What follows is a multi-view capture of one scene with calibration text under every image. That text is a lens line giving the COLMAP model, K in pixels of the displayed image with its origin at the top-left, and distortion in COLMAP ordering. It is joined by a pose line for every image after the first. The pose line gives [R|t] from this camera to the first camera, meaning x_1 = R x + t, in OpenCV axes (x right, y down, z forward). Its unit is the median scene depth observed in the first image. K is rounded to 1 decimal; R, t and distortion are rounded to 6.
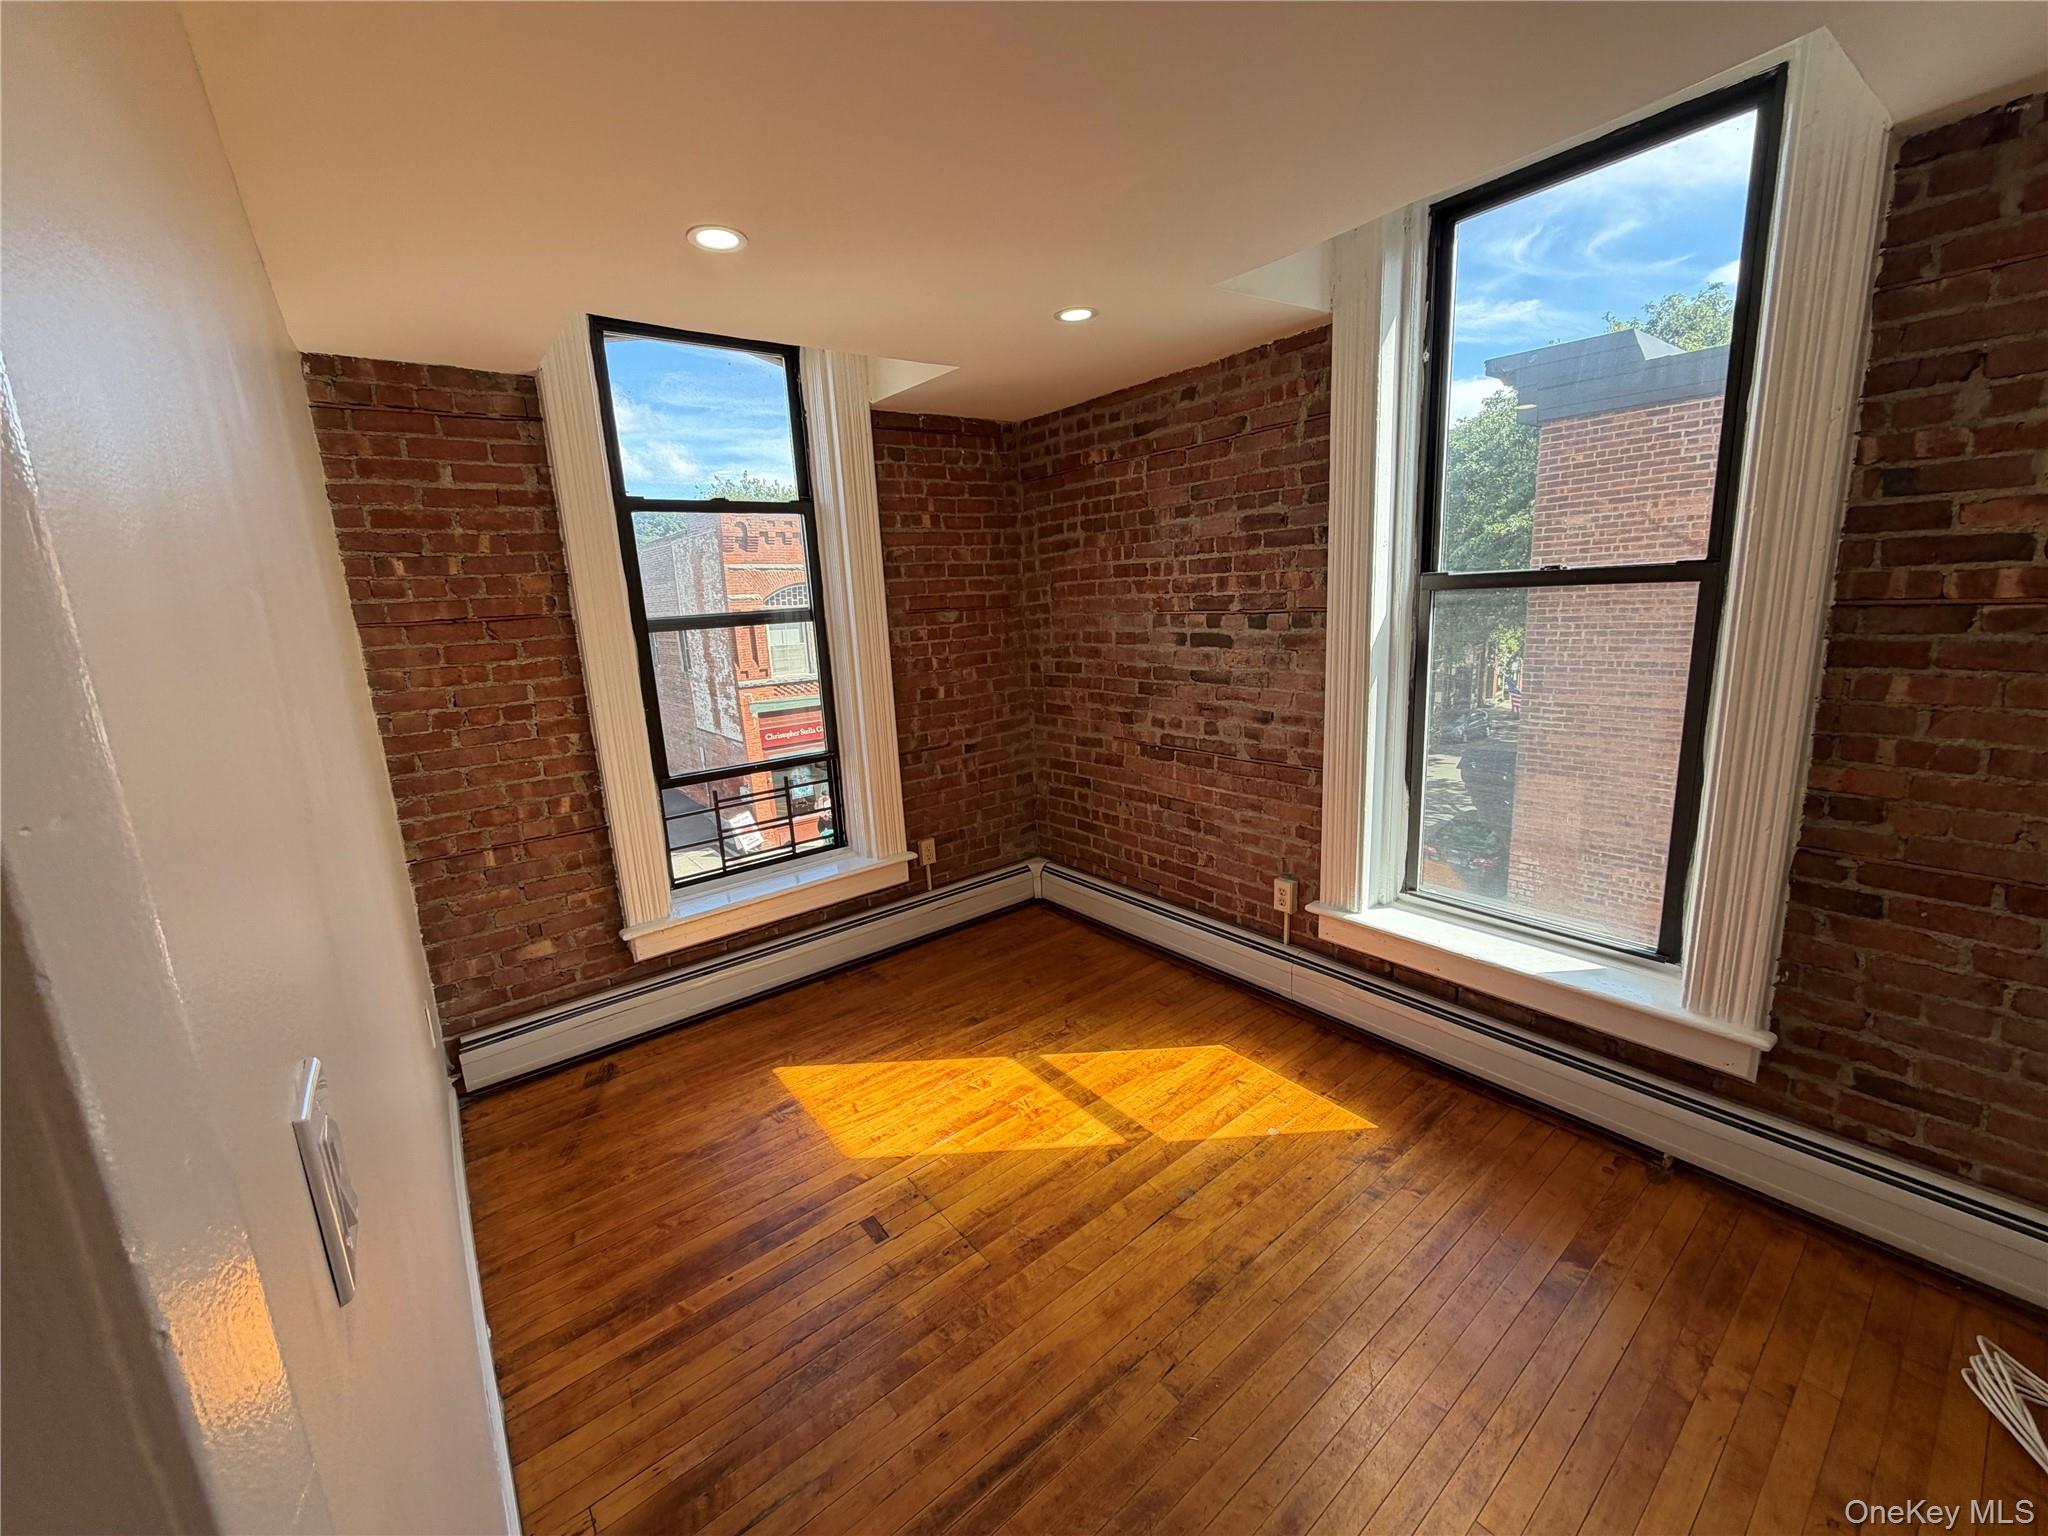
lens RADIAL K [[815.5, 0, 1031.8], [0, 815.5, 758.4], [0, 0, 1]] dist [-0.002815, 0.000538]
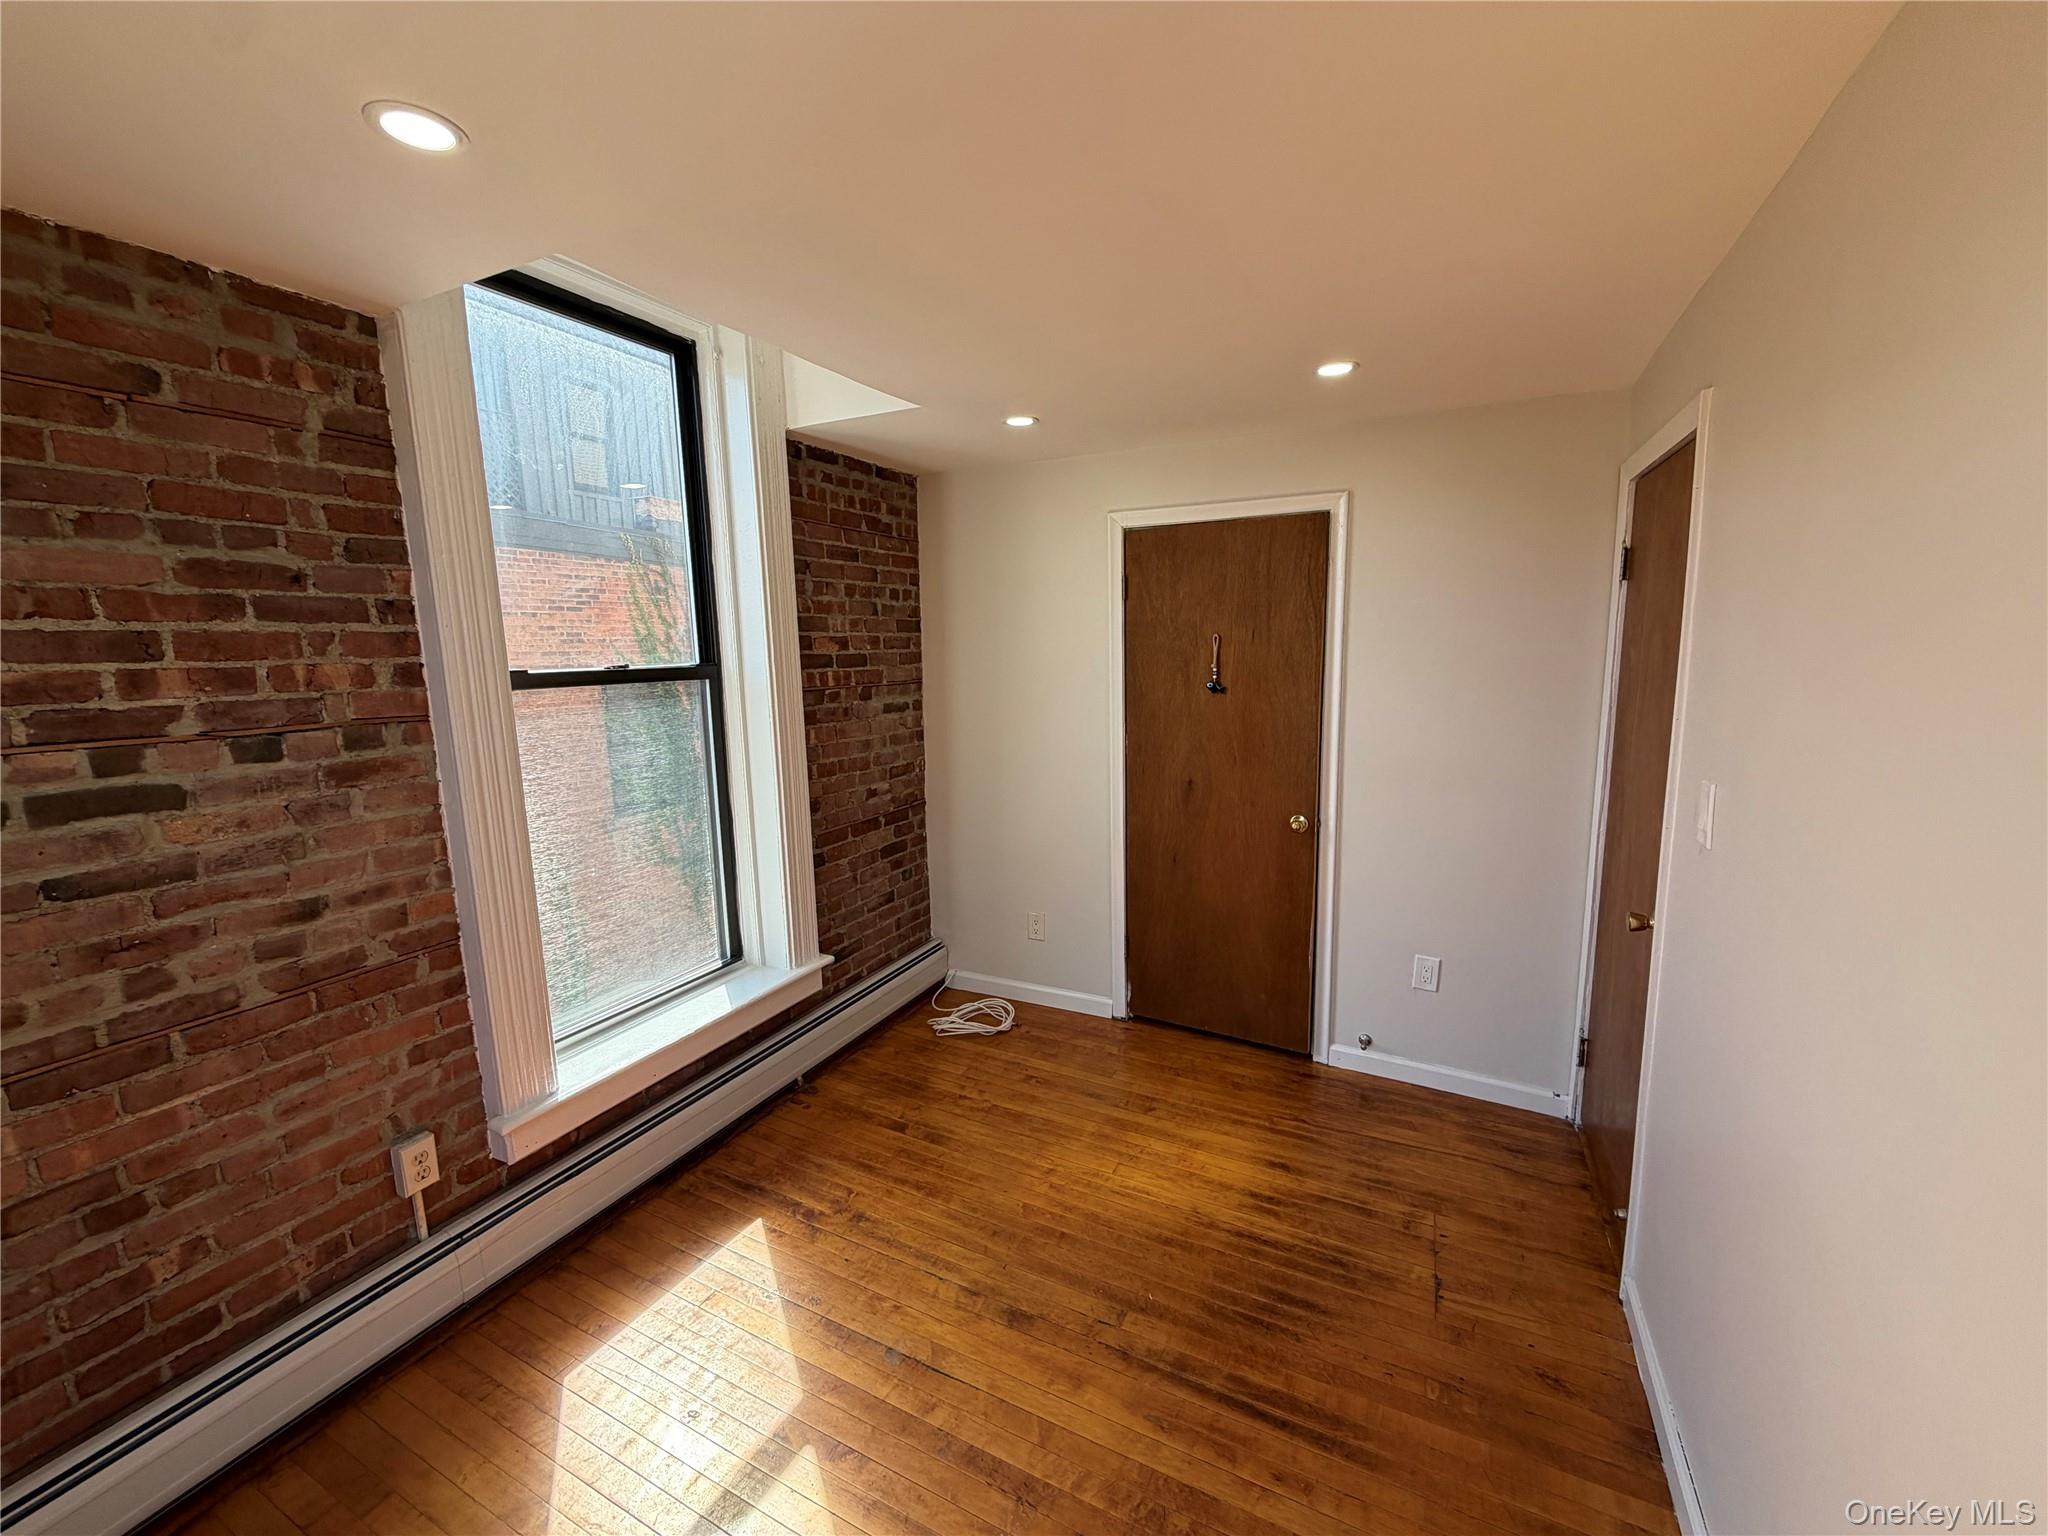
lens RADIAL K [[815.5, 0, 1005.1], [0, 815.5, 766.1], [0, 0, 1]] dist [-0.002815, 0.000538]
pose [[-0.399882, -0.068940, 0.913970, -0.453724], [0.227621, 0.958459, 0.171885, -0.140760], [-0.887853, 0.276773, -0.367579, 0.777766]]
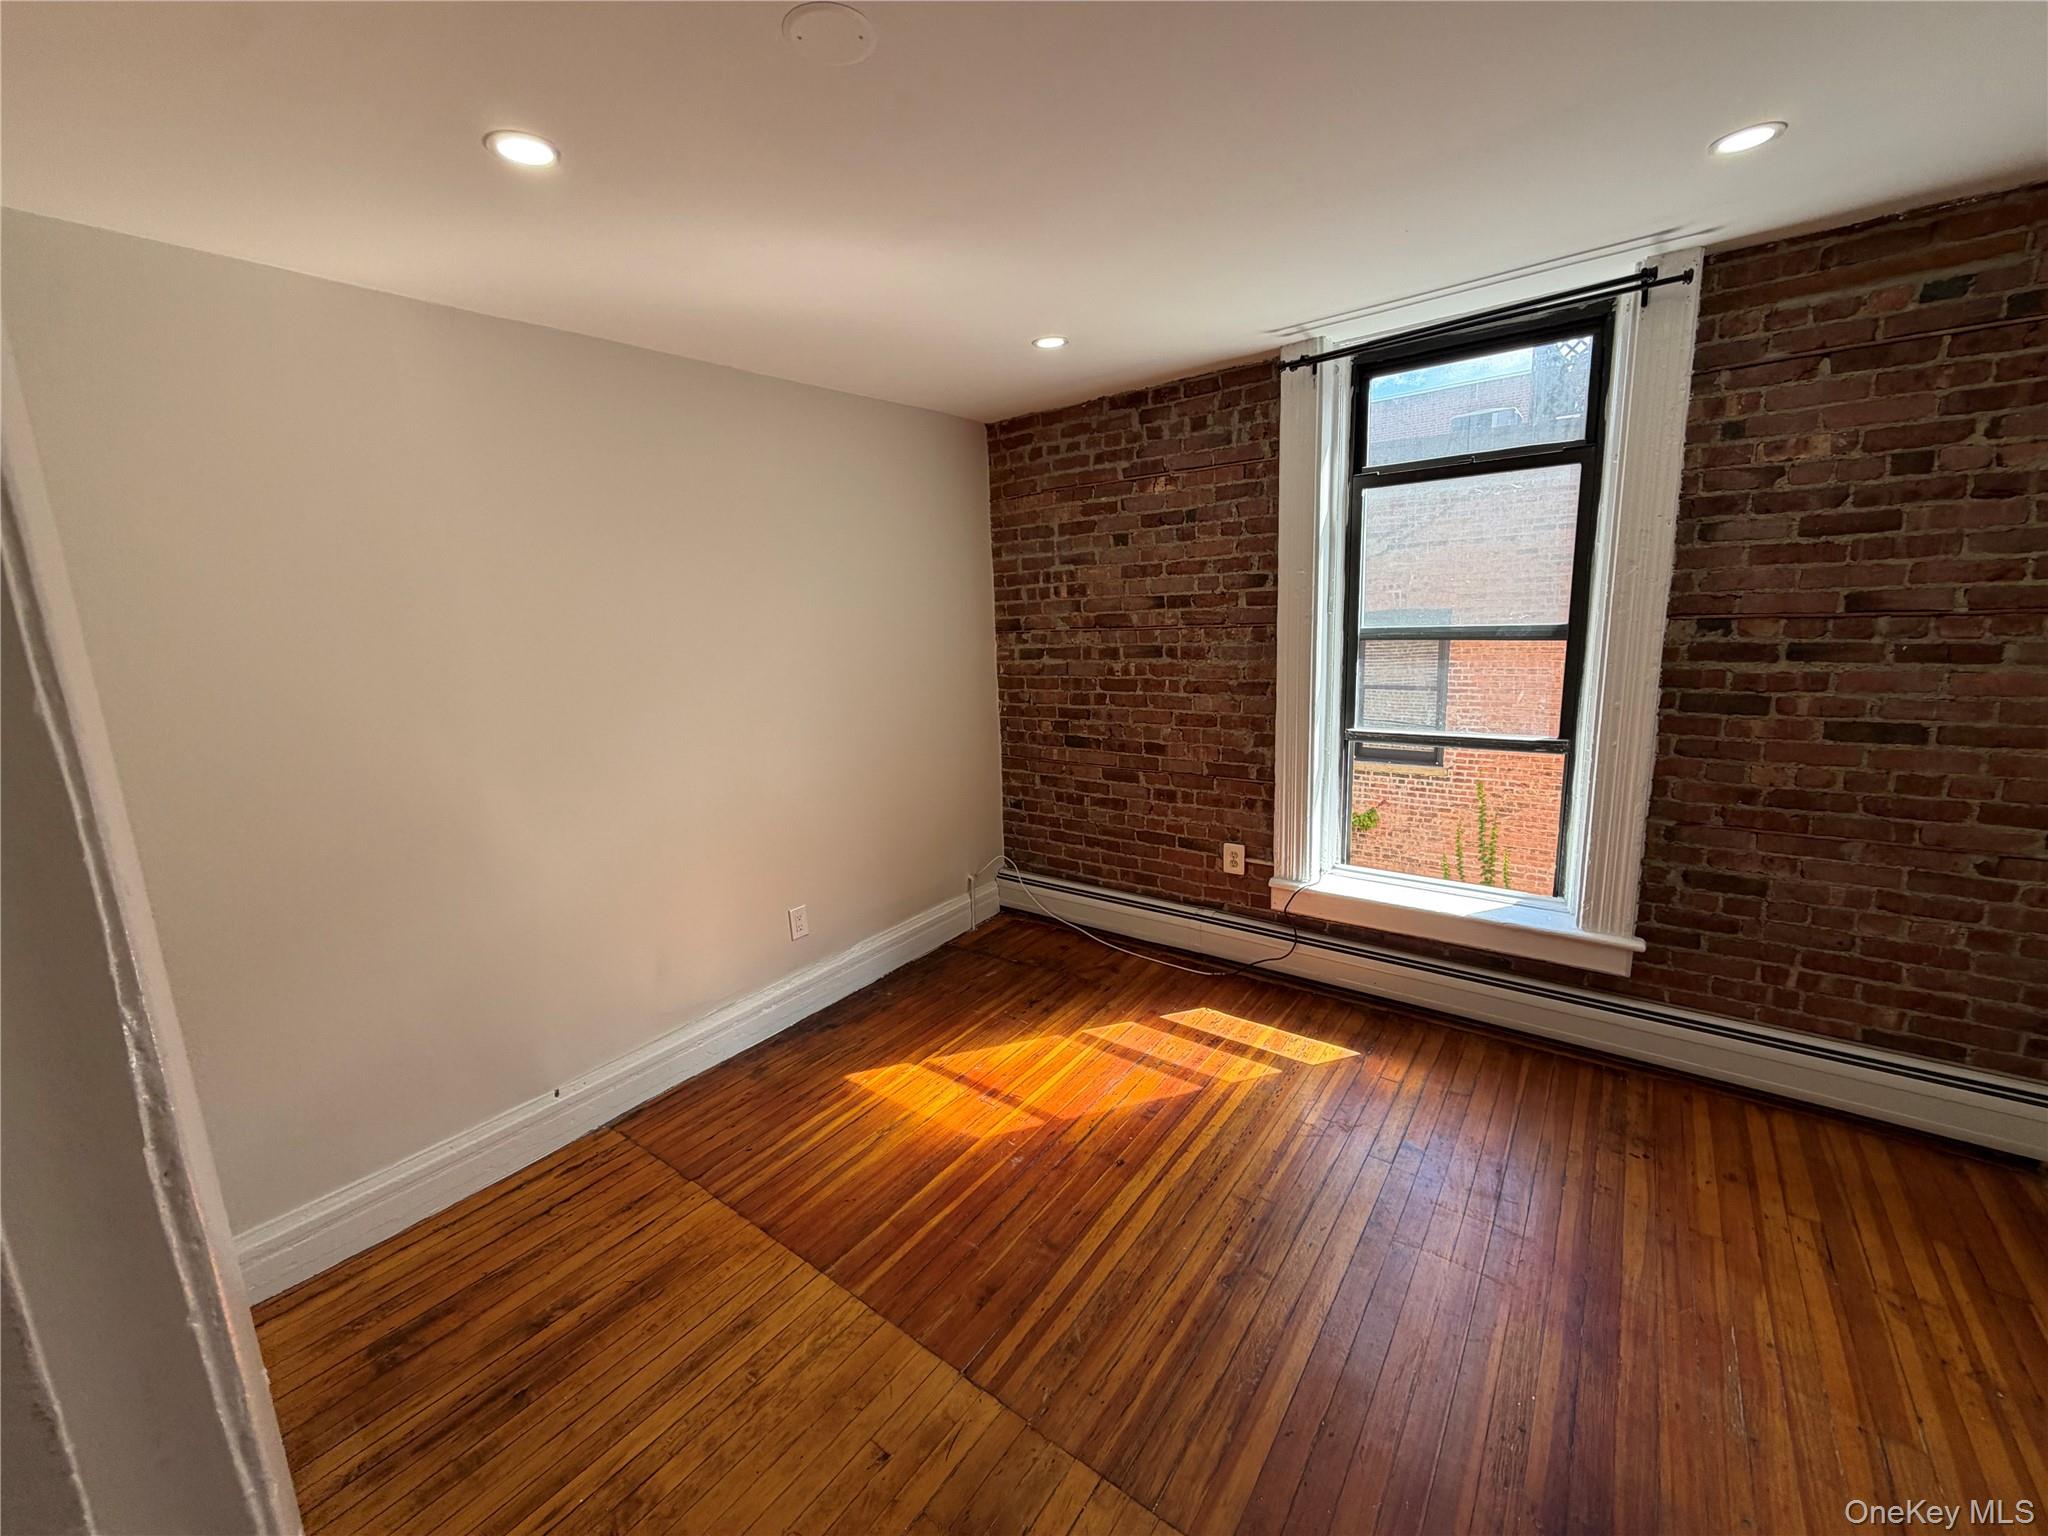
lens RADIAL K [[815.5, 0, 1016.5], [0, 815.5, 776.4], [0, 0, 1]] dist [-0.002815, 0.000538]
pose [[0.974421, -0.056970, 0.217388, -0.224132], [0.053398, 0.998325, 0.022277, -0.002362], [-0.218293, -0.010099, 0.975831, -0.034068]]
